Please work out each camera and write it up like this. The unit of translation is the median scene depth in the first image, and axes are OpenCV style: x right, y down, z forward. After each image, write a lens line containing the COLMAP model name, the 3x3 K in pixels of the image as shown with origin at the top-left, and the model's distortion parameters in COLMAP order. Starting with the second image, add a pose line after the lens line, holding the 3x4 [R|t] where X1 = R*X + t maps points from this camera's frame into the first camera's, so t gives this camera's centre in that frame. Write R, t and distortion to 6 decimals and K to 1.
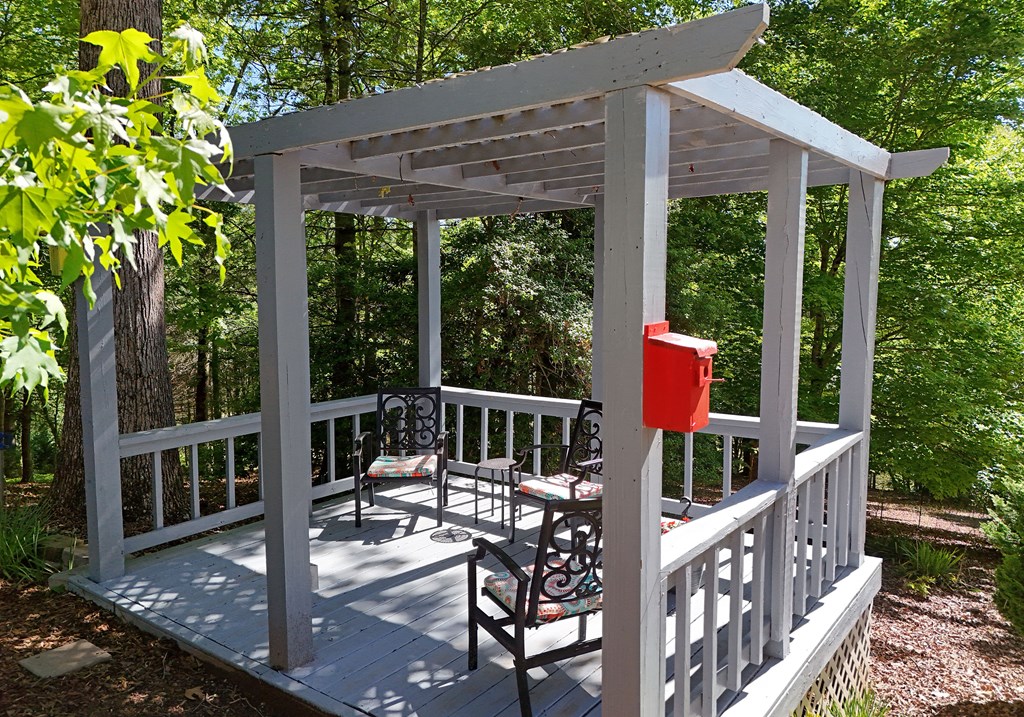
lens RADIAL K [[752.2, 0, 512.0], [0, 752.2, 358.5], [0, 0, 1]] dist [0.019822, -0.001483]
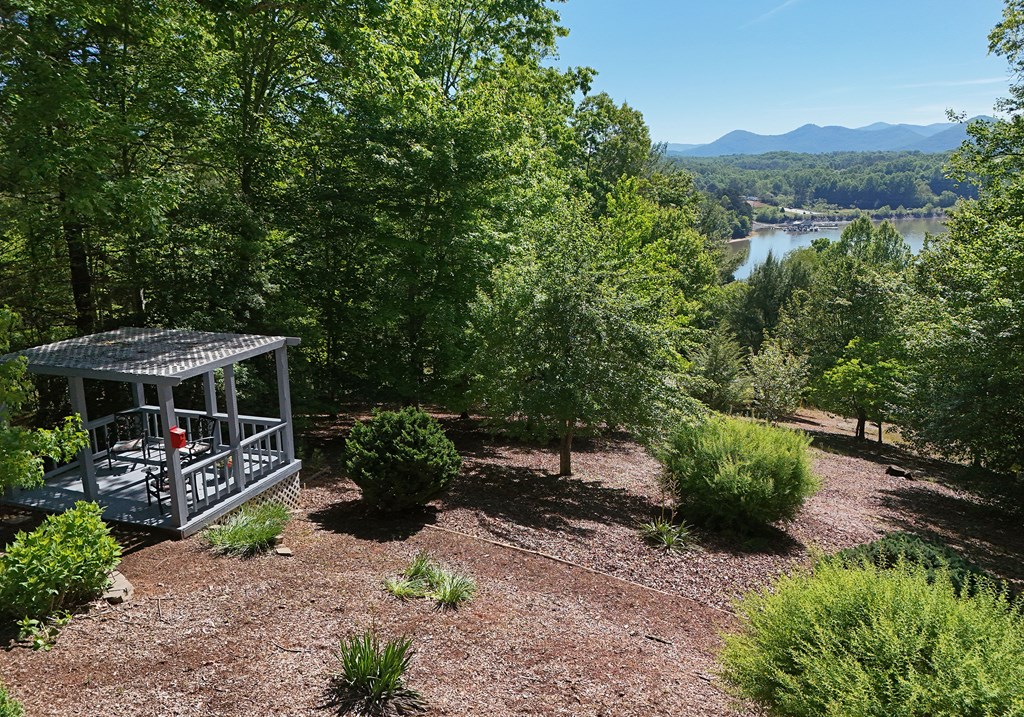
lens RADIAL K [[752.2, 0, 512.0], [0, 752.2, 358.5], [0, 0, 1]] dist [0.019822, -0.001483]
pose [[0.954804, -0.076527, 0.287217, 0.384377], [0.040792, 0.990882, 0.128405, -0.422795], [-0.294424, -0.110885, 0.949220, -1.780670]]
